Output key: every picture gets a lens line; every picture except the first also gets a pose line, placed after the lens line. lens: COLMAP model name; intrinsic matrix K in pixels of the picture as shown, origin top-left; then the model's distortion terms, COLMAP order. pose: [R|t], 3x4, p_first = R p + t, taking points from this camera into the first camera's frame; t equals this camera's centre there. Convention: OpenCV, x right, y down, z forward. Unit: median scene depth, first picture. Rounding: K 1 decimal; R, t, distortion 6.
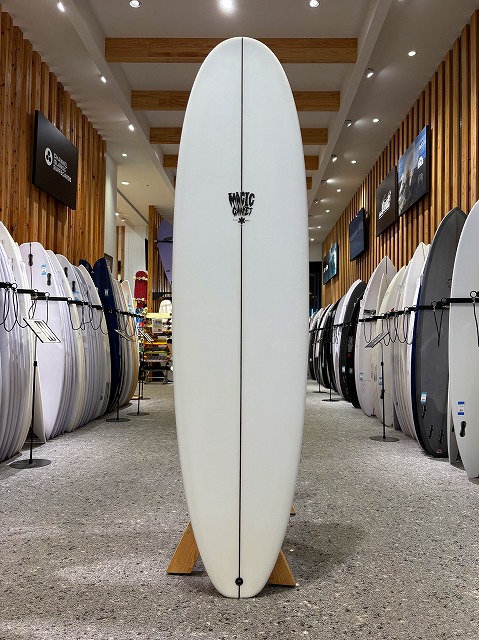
lens RADIAL K [[517.2, 0, 245.1], [0, 517.2, 323.0], [0, 0, 1]] dist [0.030540, -0.013104]
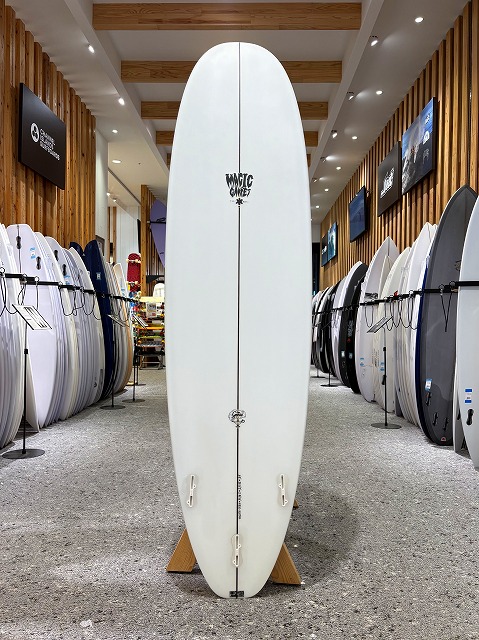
lens RADIAL K [[524.3, 0, 240.1], [0, 524.3, 332.9], [0, 0, 1]] dist [0.029512, -0.017960]
pose [[0.999991, -0.004315, -0.000389, -0.004589], [0.004329, 0.998656, 0.051647, -0.003138], [0.000165, -0.051648, 0.998665, 0.018958]]
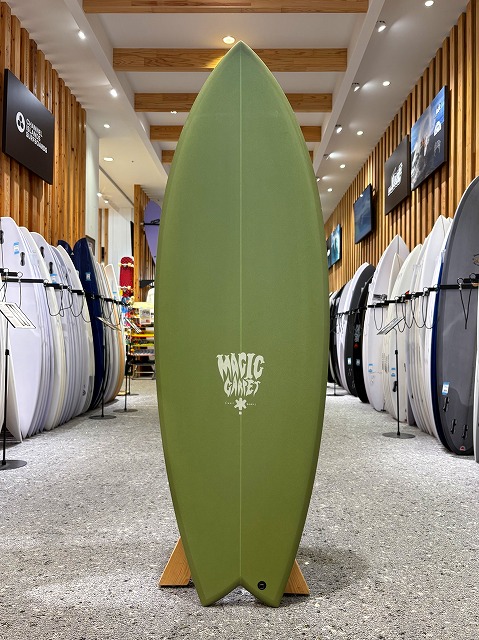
lens RADIAL K [[548.4, 0, 241.0], [0, 548.4, 331.7], [0, 0, 1]] dist [0.022677, -0.008269]
pose [[0.999966, -0.006257, 0.005292, -0.008424], [0.006113, 0.999623, 0.026783, 0.014094], [-0.005458, -0.026750, 0.999627, 0.045919]]
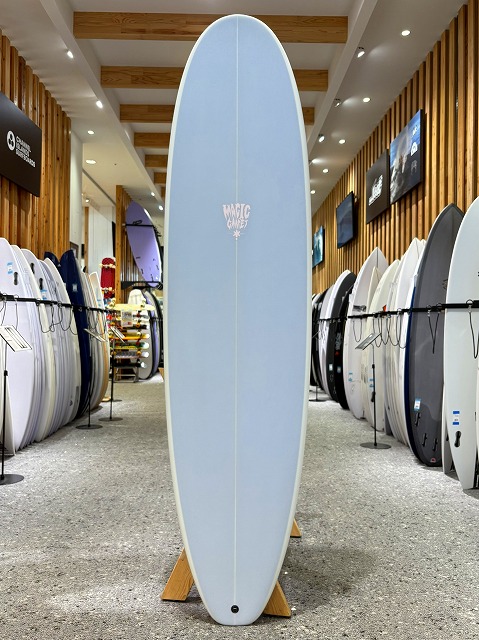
lens RADIAL K [[574.5, 0, 238.0], [0, 574.5, 321.1], [0, 0, 1]] dist [0.018757, -0.003061]
pose [[0.999436, -0.003544, 0.033399, -0.014591], [0.002718, 0.999690, 0.024732, -0.027004], [-0.033476, -0.024627, 0.999136, -0.030238]]
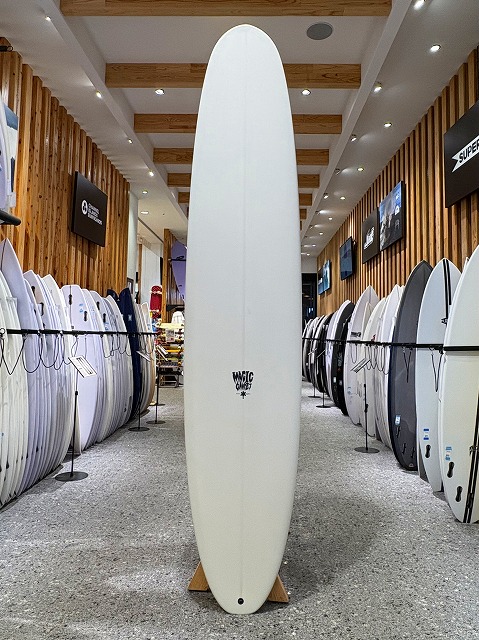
lens RADIAL K [[479.6, 0, 244.2], [0, 479.6, 295.8], [0, 0, 1]] dist [-0.003761, 0.006988]
pose [[0.999969, 0.002527, -0.007405, -0.002176], [-0.002820, 0.999203, -0.039811, -0.072216], [0.007298, 0.039830, 0.999180, -0.087386]]
